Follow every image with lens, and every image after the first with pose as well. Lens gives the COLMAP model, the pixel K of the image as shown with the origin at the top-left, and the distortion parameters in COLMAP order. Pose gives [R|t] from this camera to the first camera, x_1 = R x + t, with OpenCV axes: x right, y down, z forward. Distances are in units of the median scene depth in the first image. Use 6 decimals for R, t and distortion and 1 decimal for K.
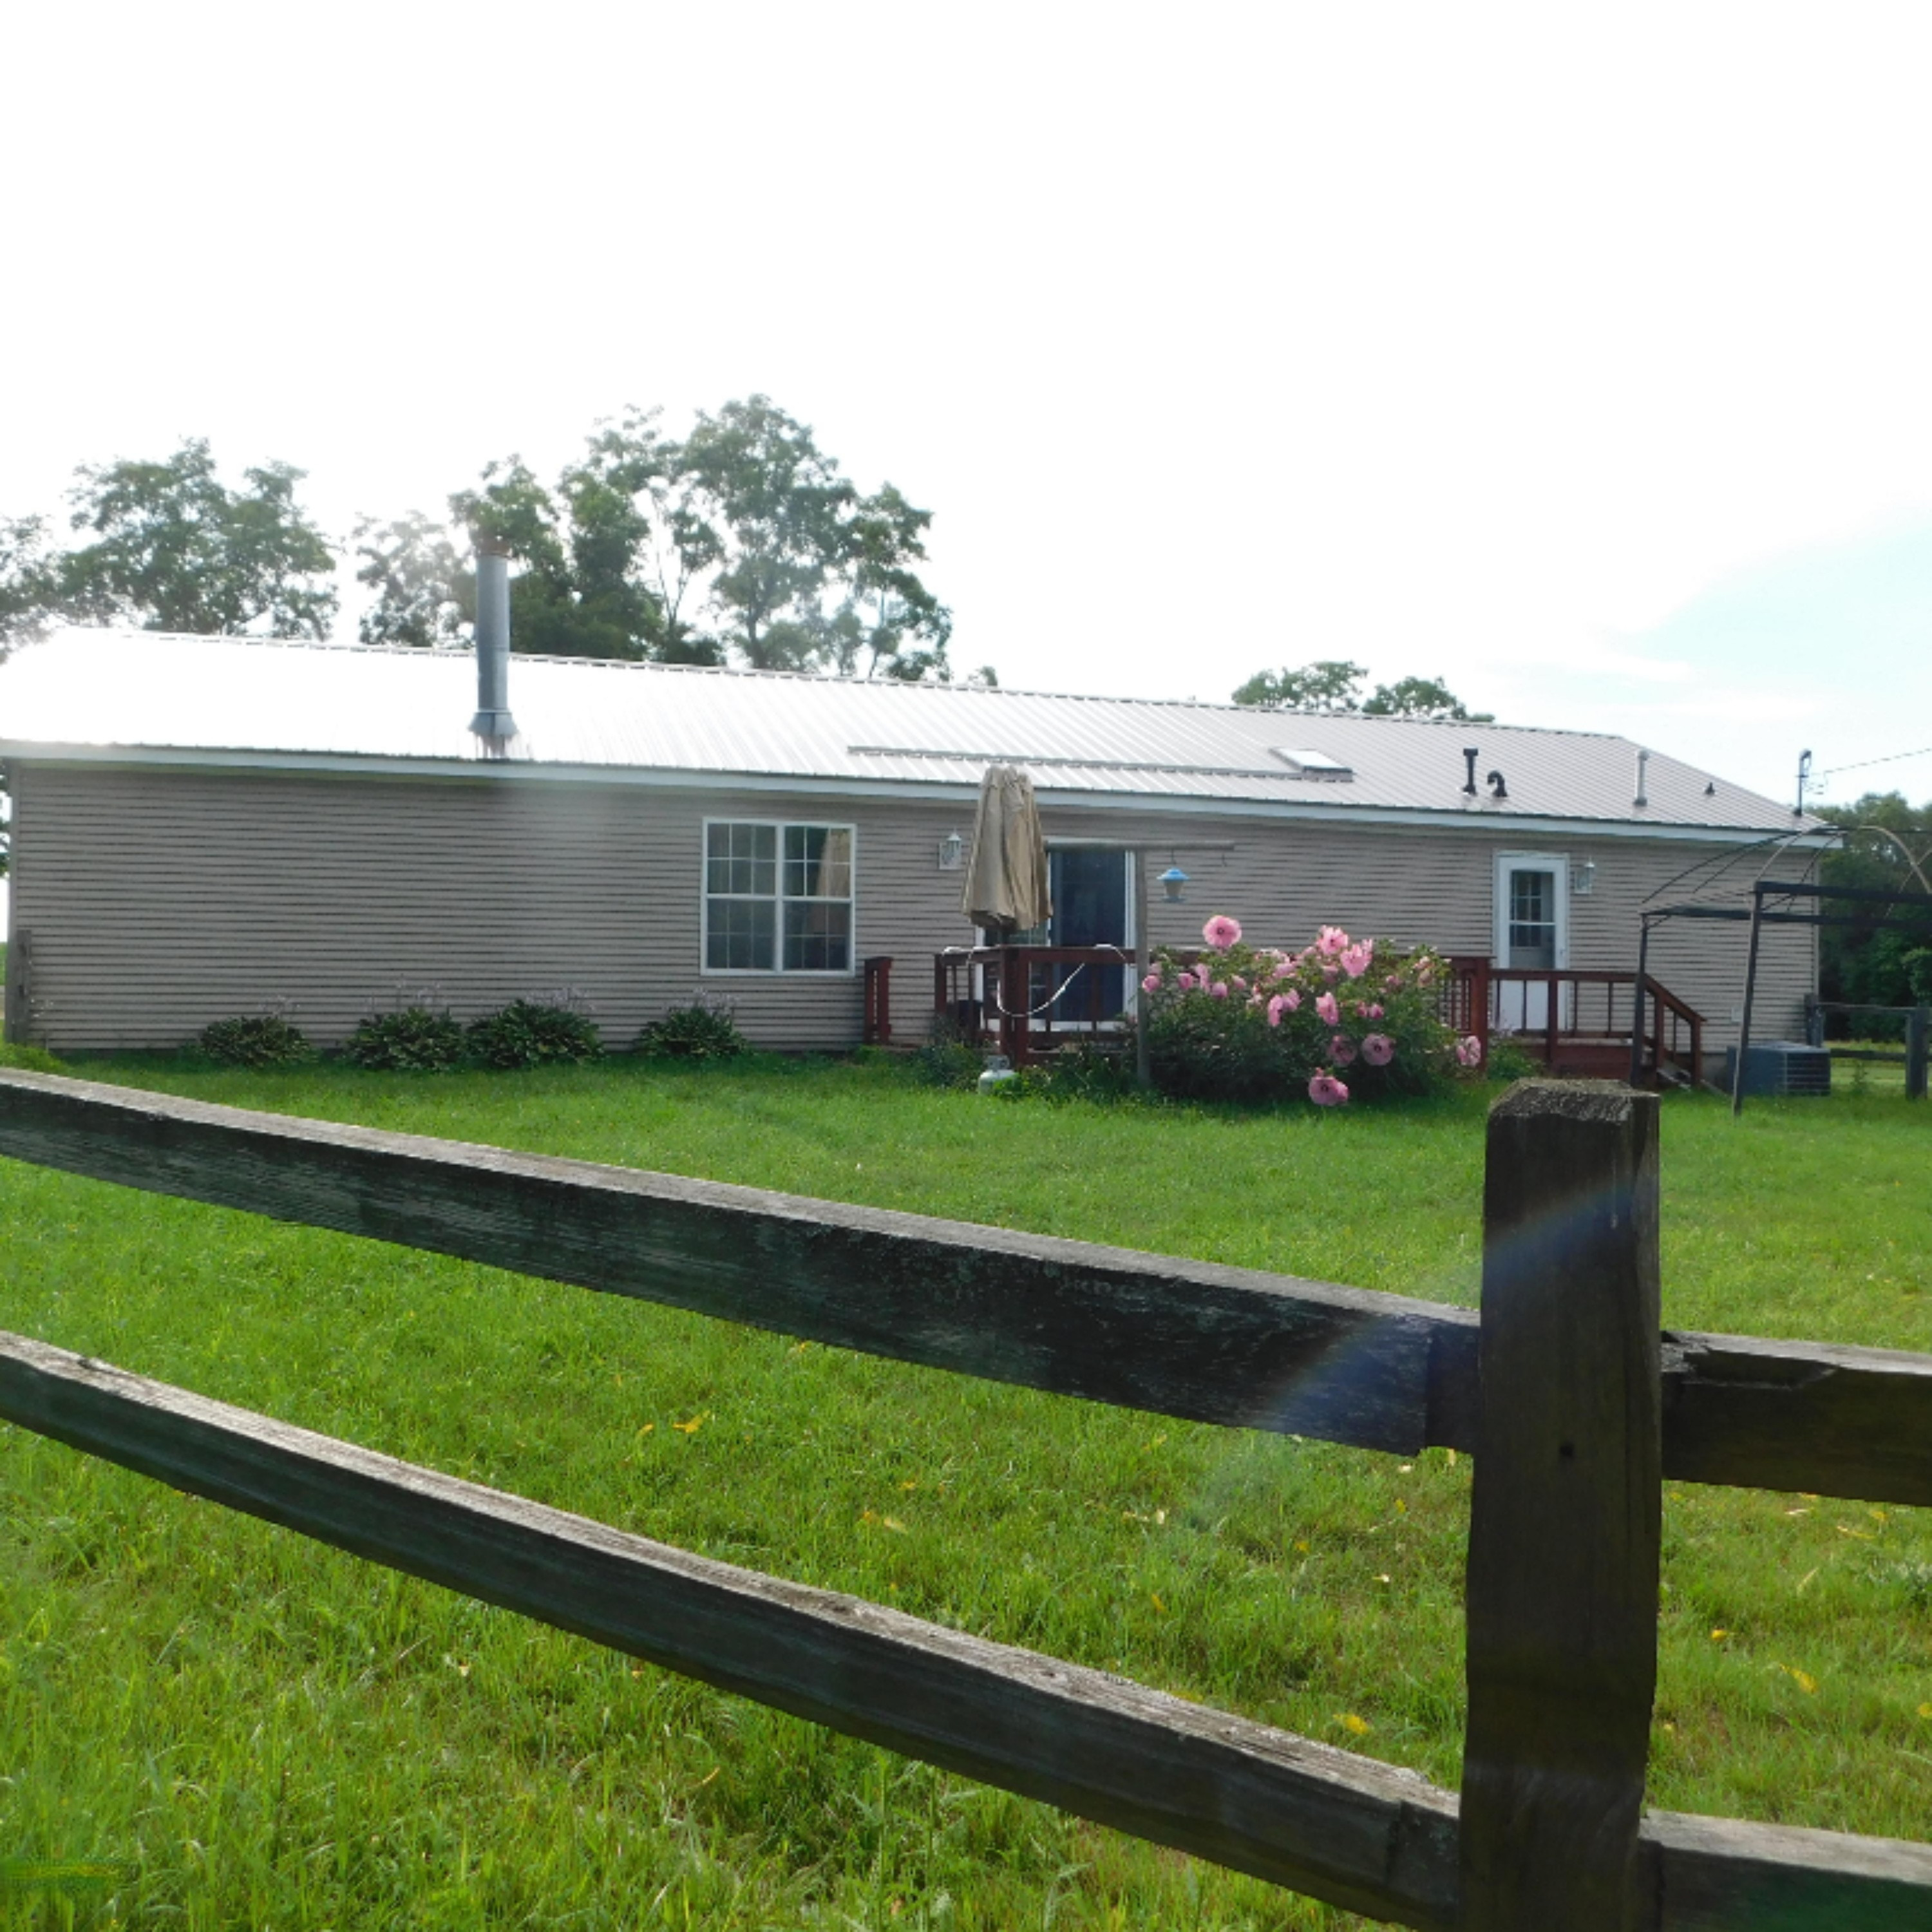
lens RADIAL K [[1748.9, 0, 958.5], [0, 1748.9, 963.9], [0, 0, 1]] dist [-0.064306, 0.029927]
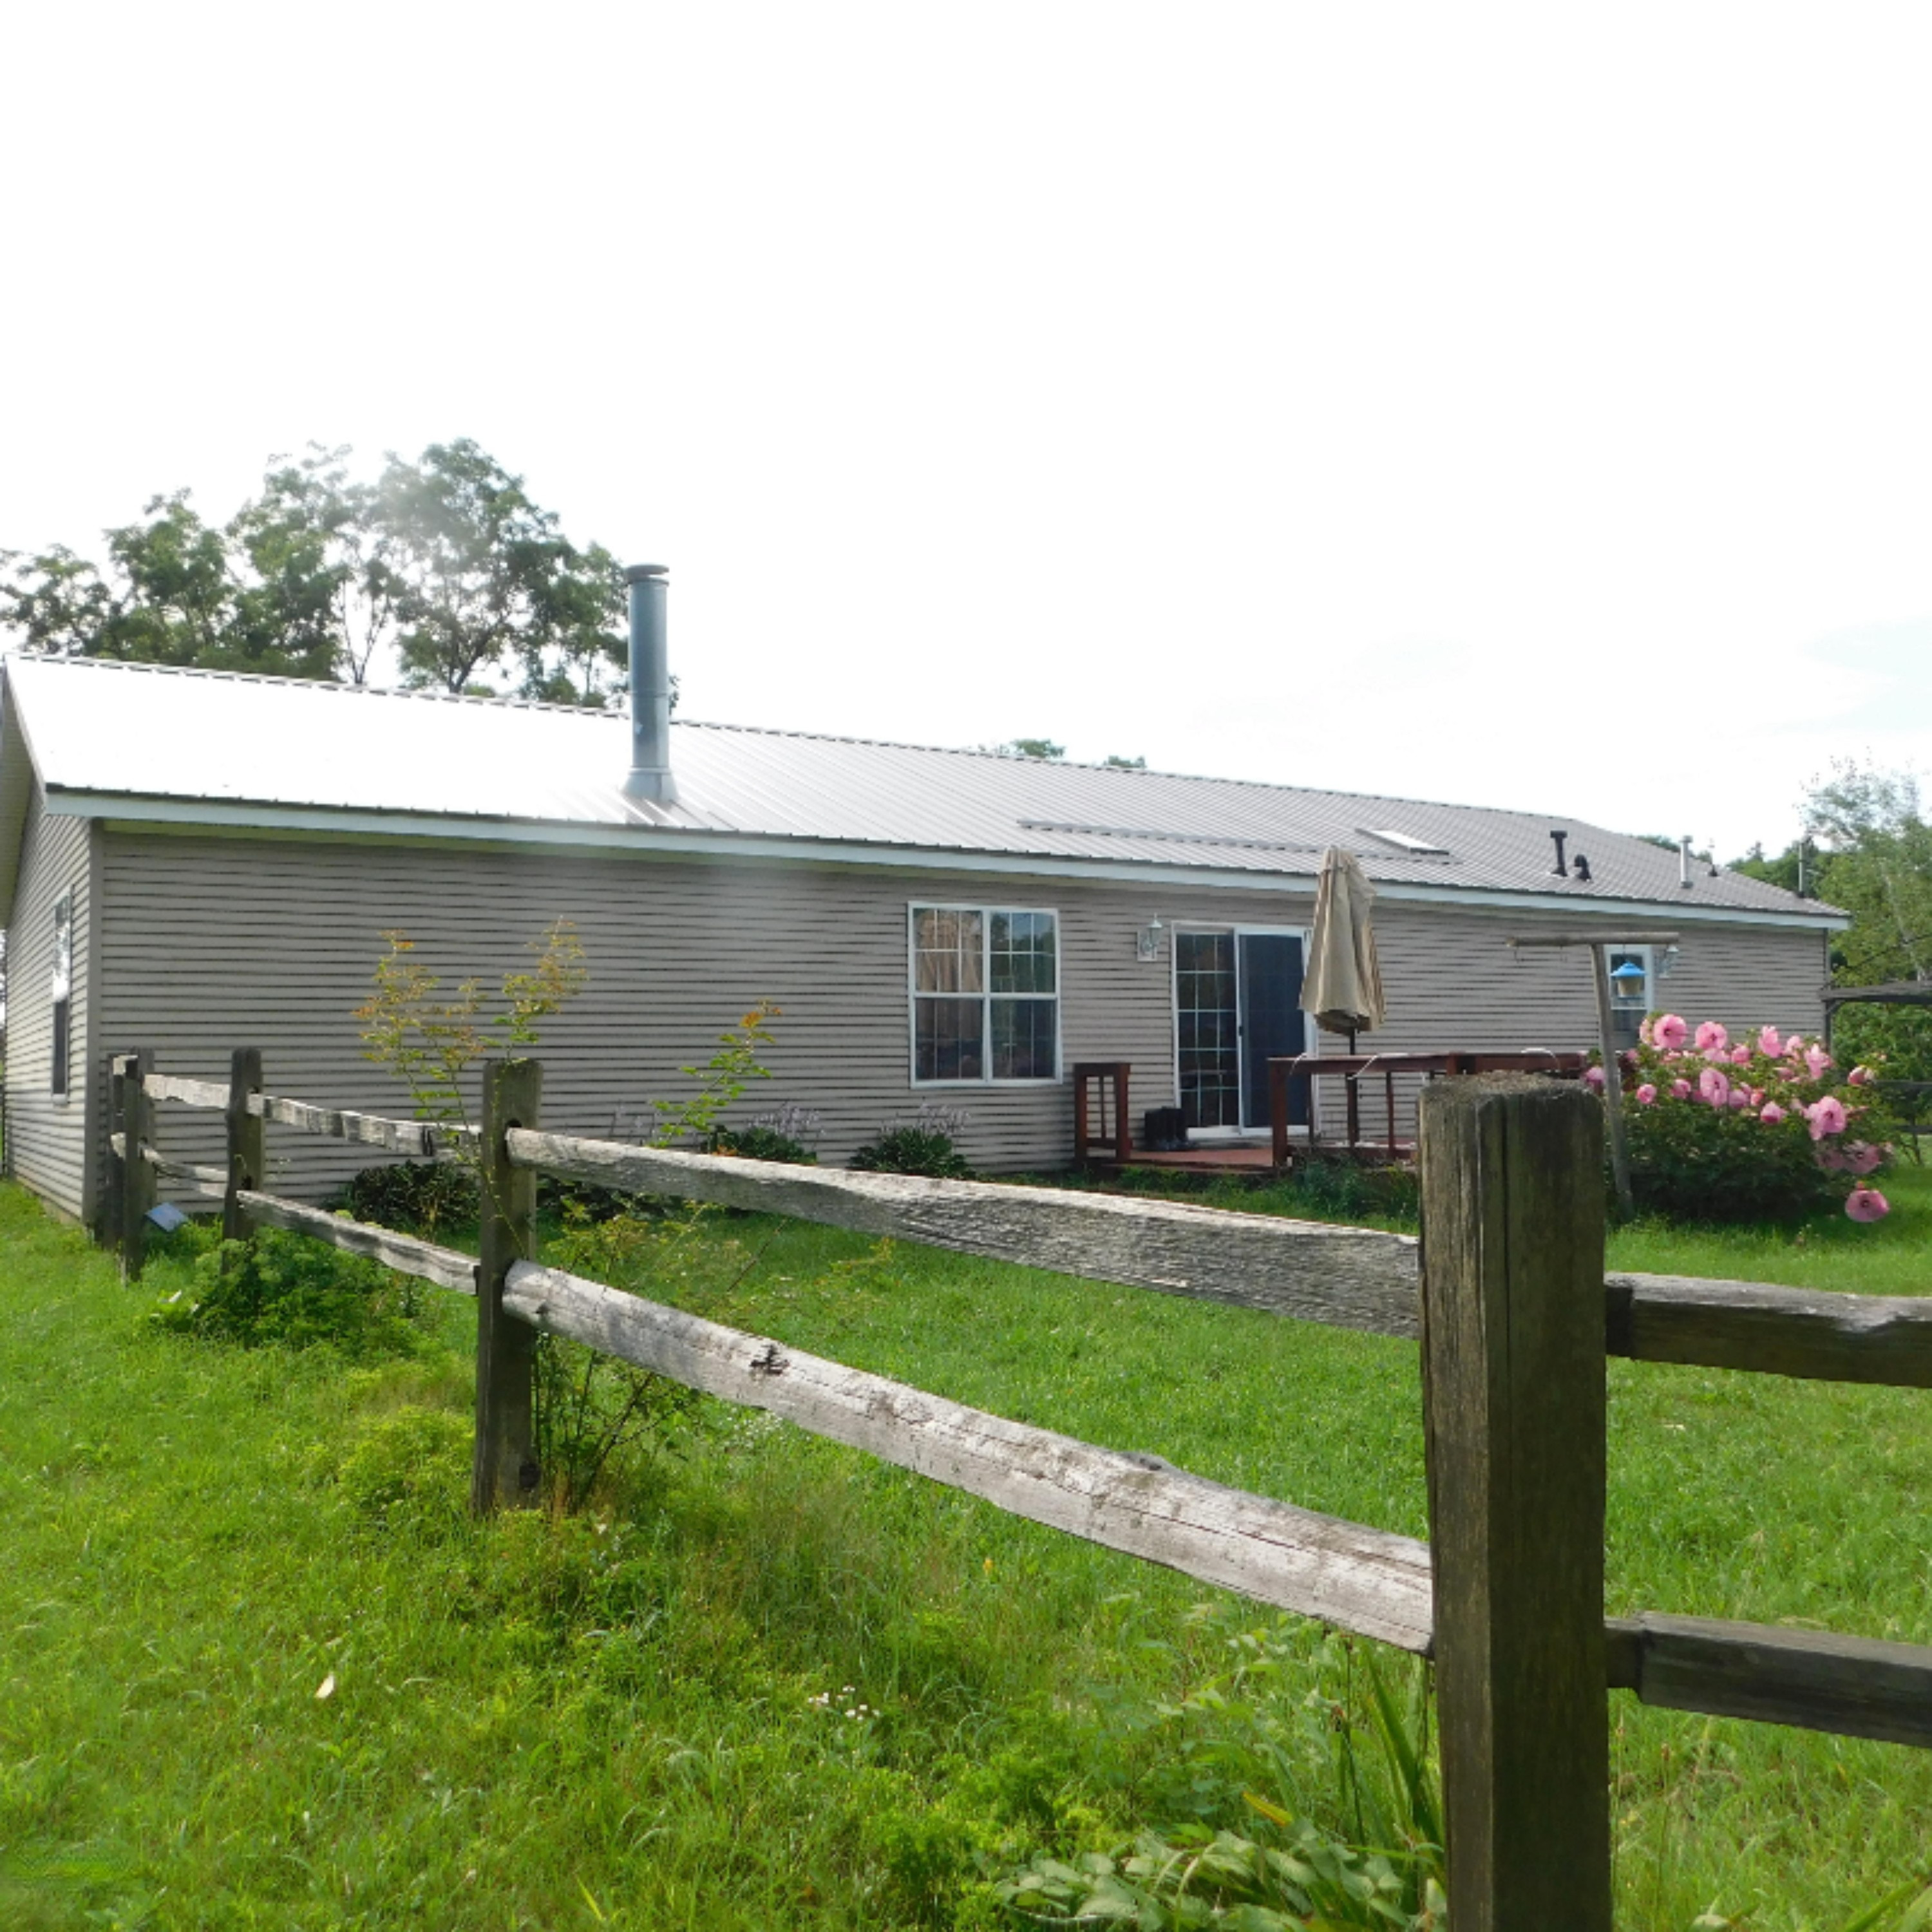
lens RADIAL K [[1748.9, 0, 971.1], [0, 1748.9, 977.8], [0, 0, 1]] dist [-0.064306, 0.029927]
pose [[0.966409, -0.009947, 0.256817, -0.095471], [0.019059, 0.999273, -0.033016, -0.005229], [-0.256302, 0.036802, 0.965896, 0.049677]]
